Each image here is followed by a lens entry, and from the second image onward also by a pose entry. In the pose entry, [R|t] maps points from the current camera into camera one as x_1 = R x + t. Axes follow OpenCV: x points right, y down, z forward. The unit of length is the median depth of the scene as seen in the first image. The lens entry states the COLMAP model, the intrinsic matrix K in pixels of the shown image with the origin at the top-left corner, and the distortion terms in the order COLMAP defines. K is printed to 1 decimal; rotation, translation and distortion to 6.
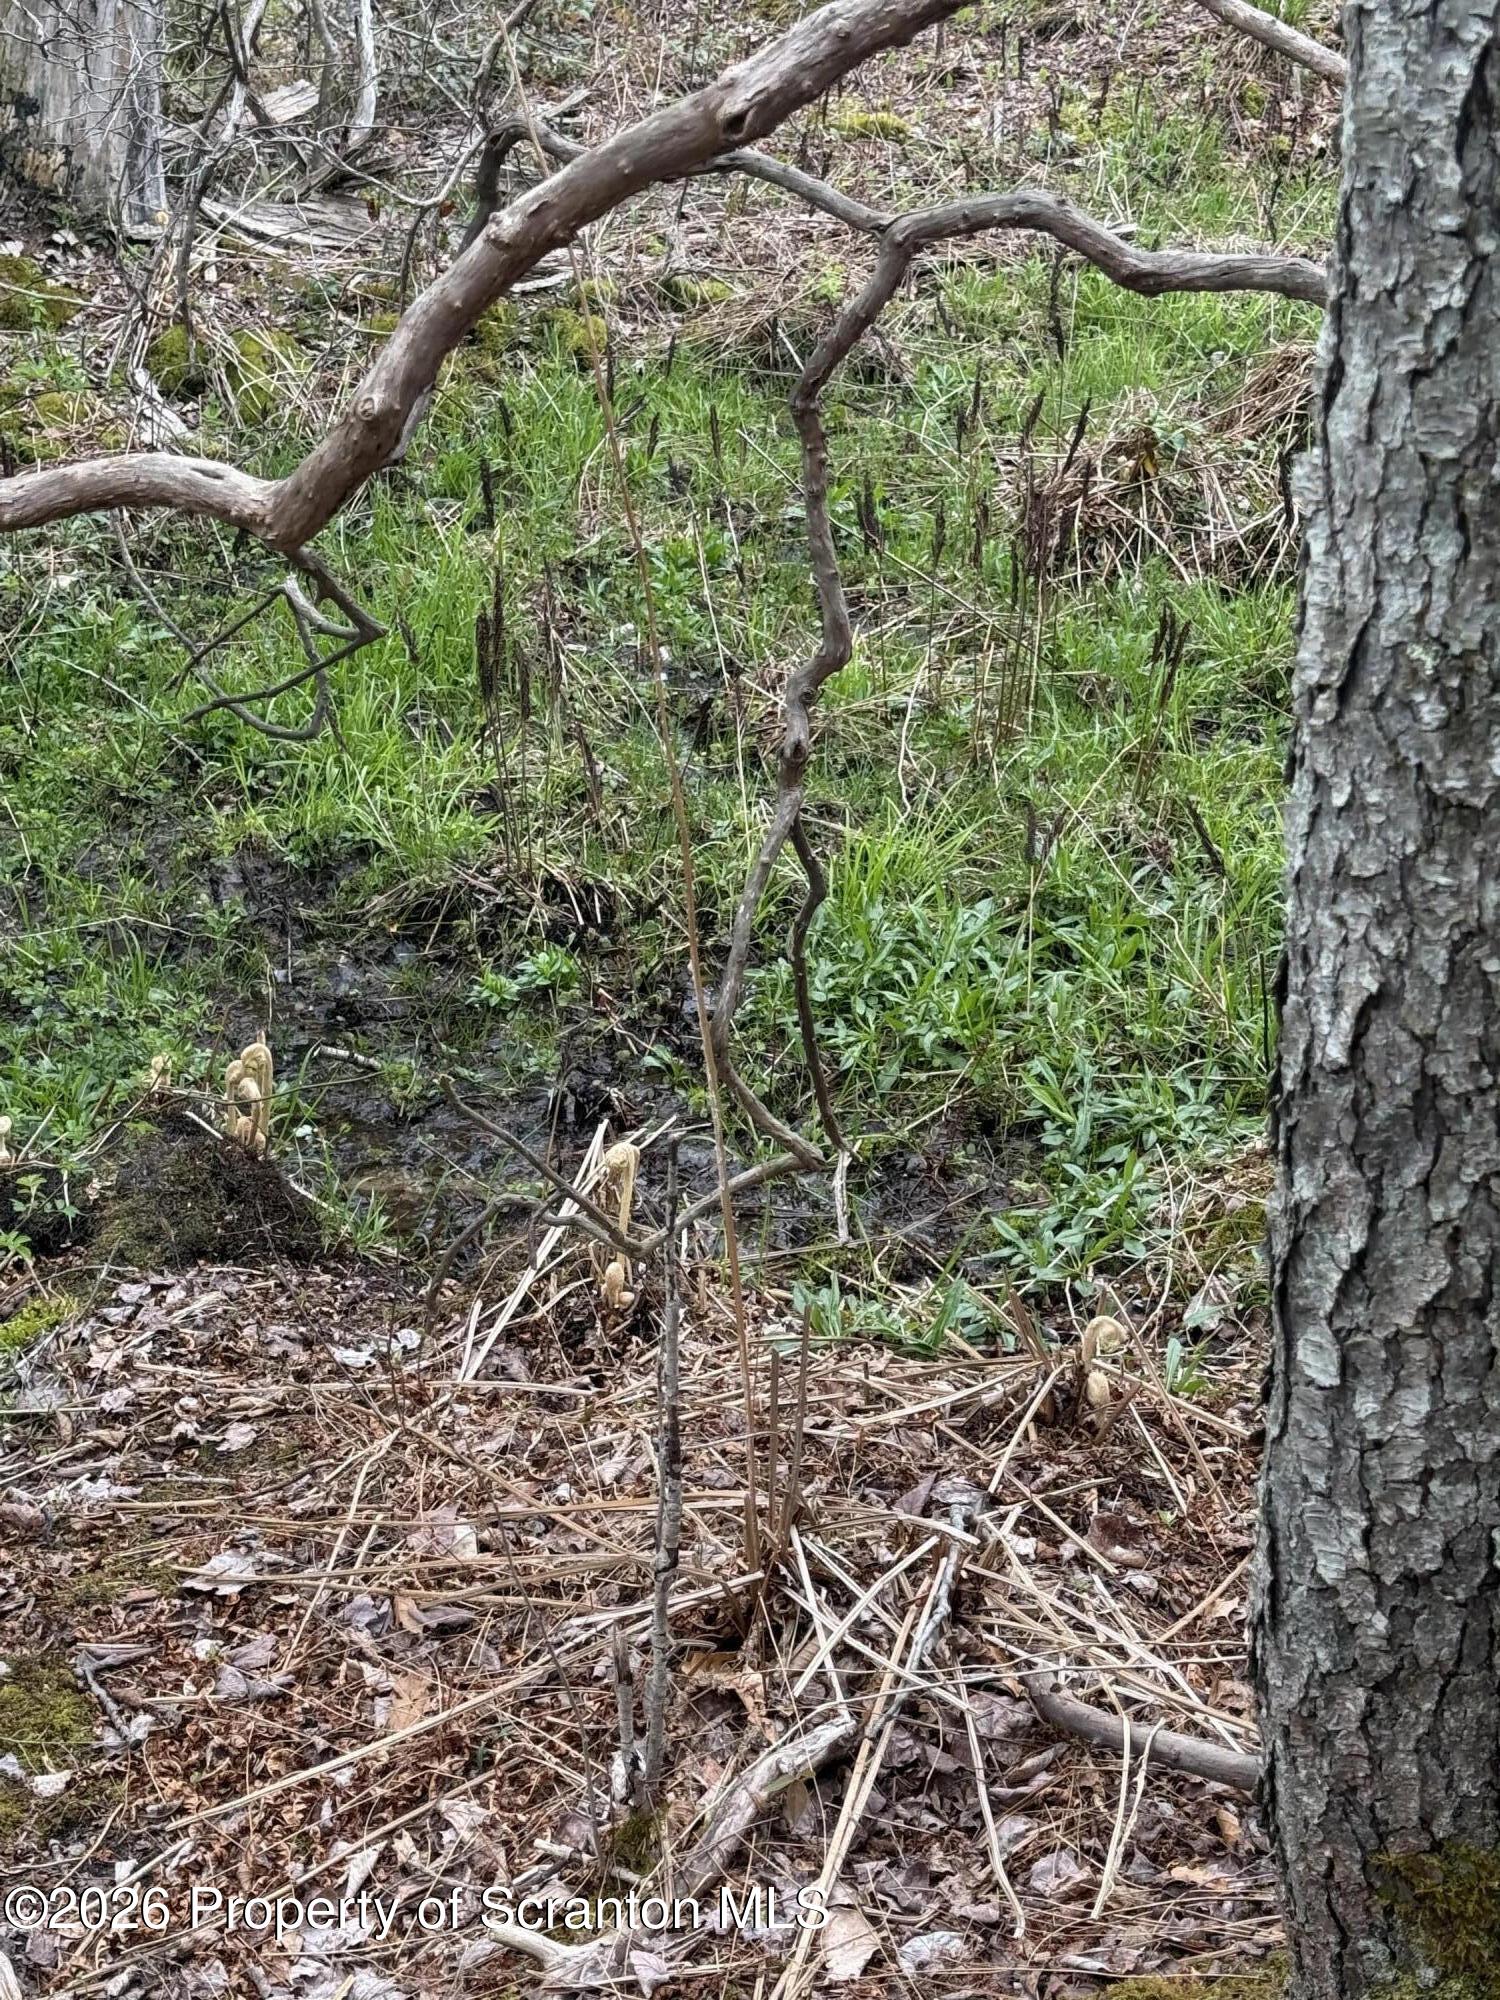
lens RADIAL K [[3248.3, 0, 750.0], [0, 3248.3, 1000.0], [0, 0, 1]] dist [0.140742, -0.035266]
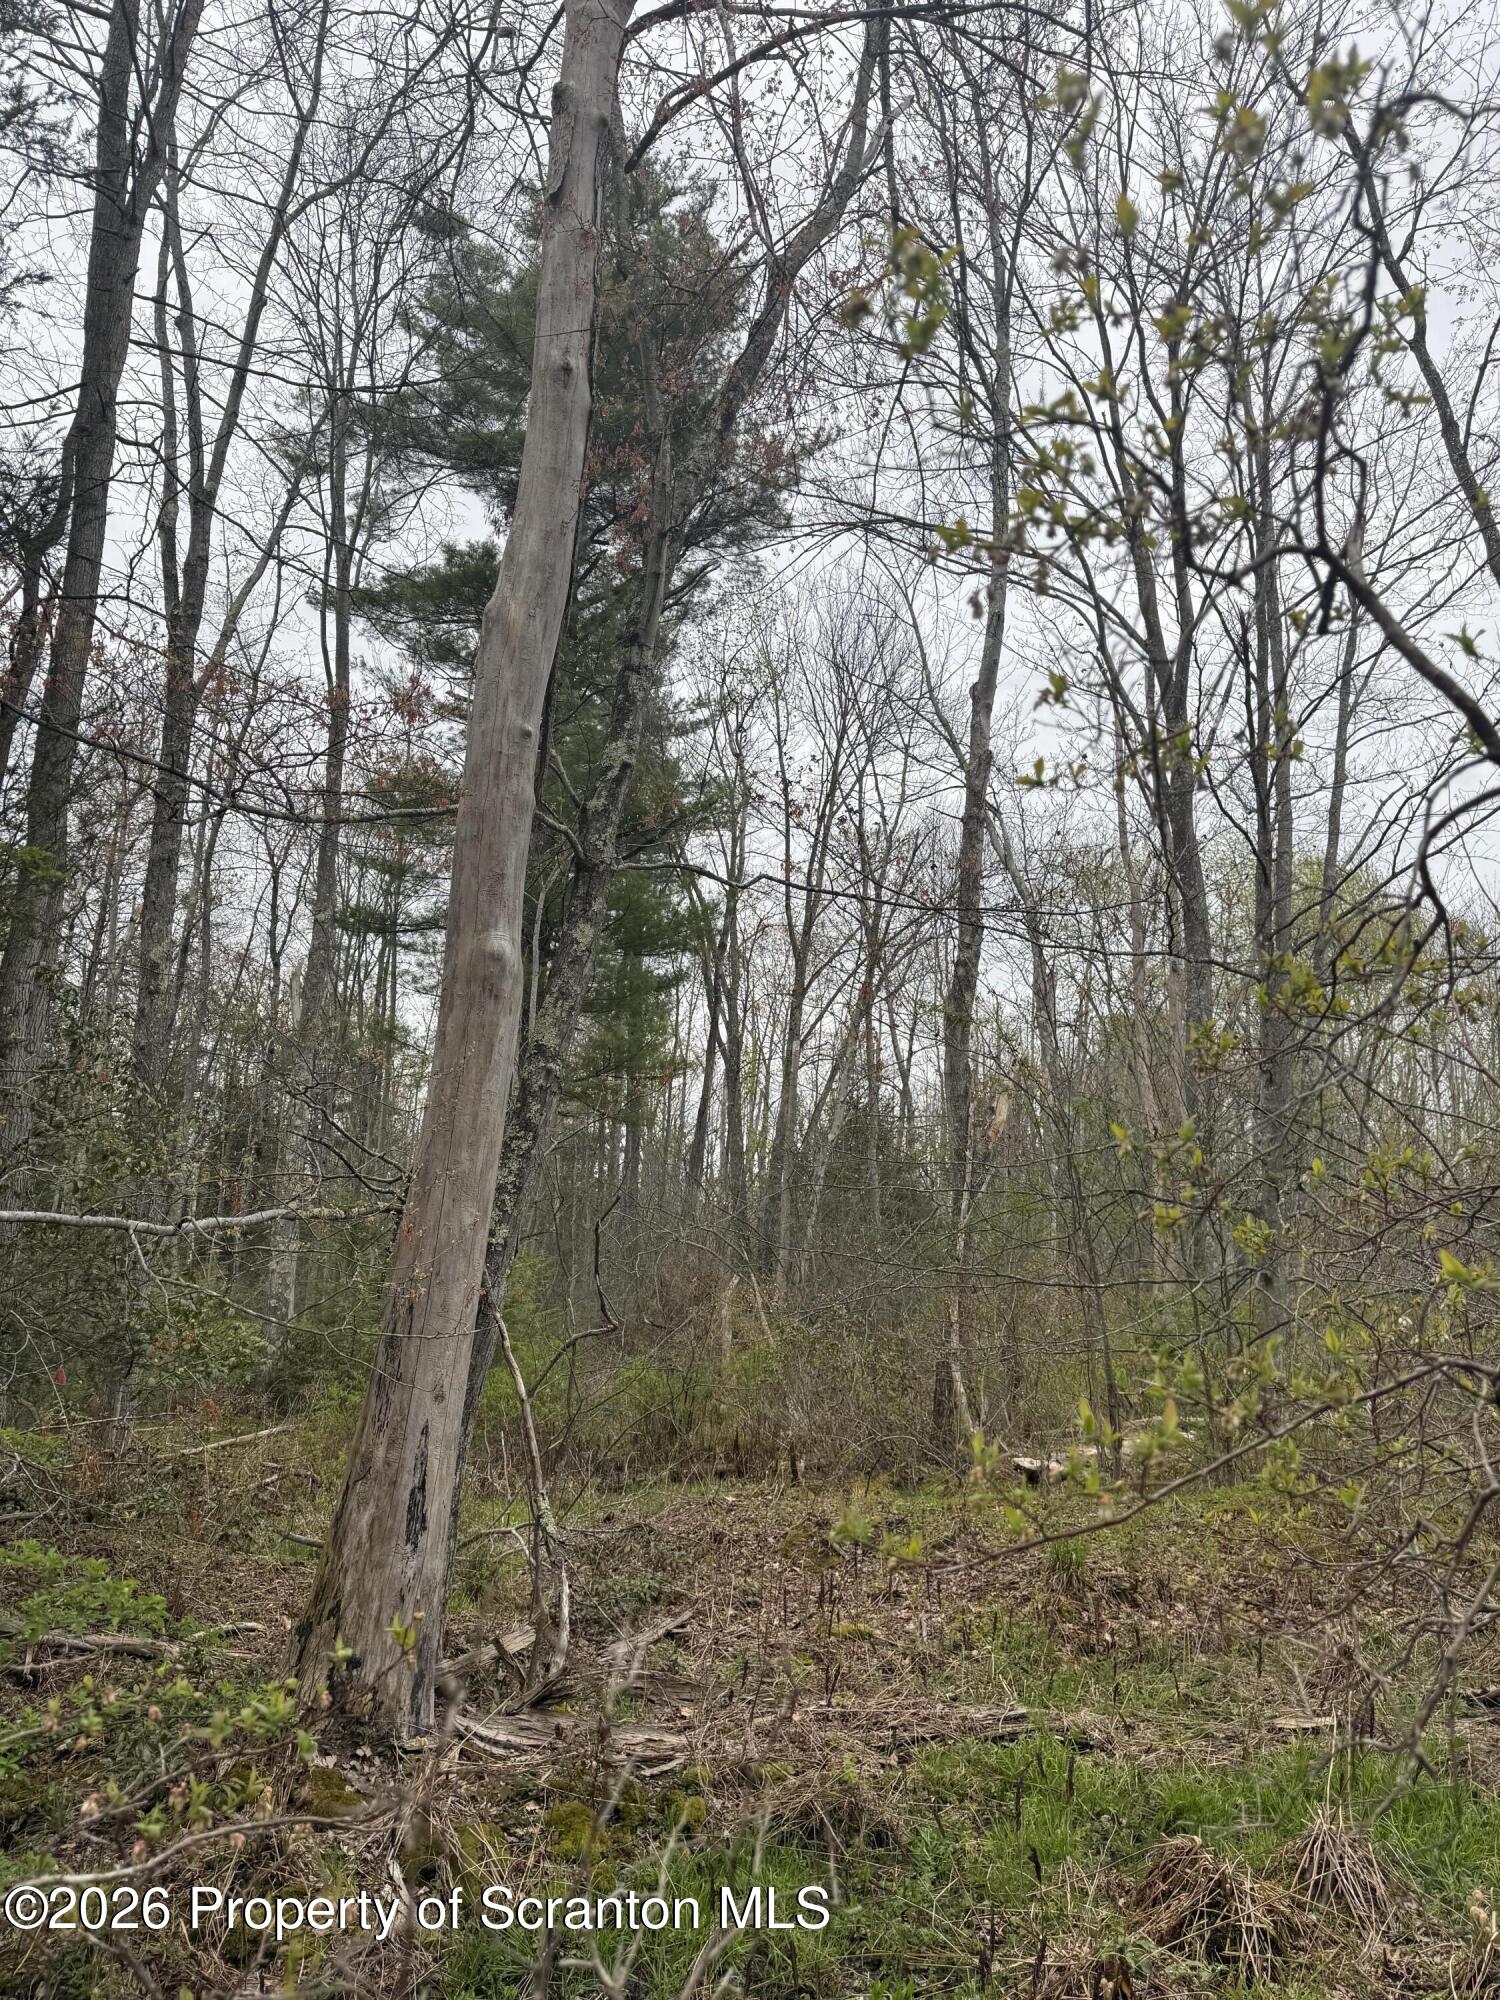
lens RADIAL K [[1382.4, 0, 750.0], [0, 1382.4, 1000.0], [0, 0, 1]] dist [0.002958, -0.000422]
pose [[0.999786, -0.020188, 0.004595, -0.017910], [0.018976, 0.804732, -0.593335, -0.120848], [0.008281, 0.593295, 0.804942, 0.244939]]
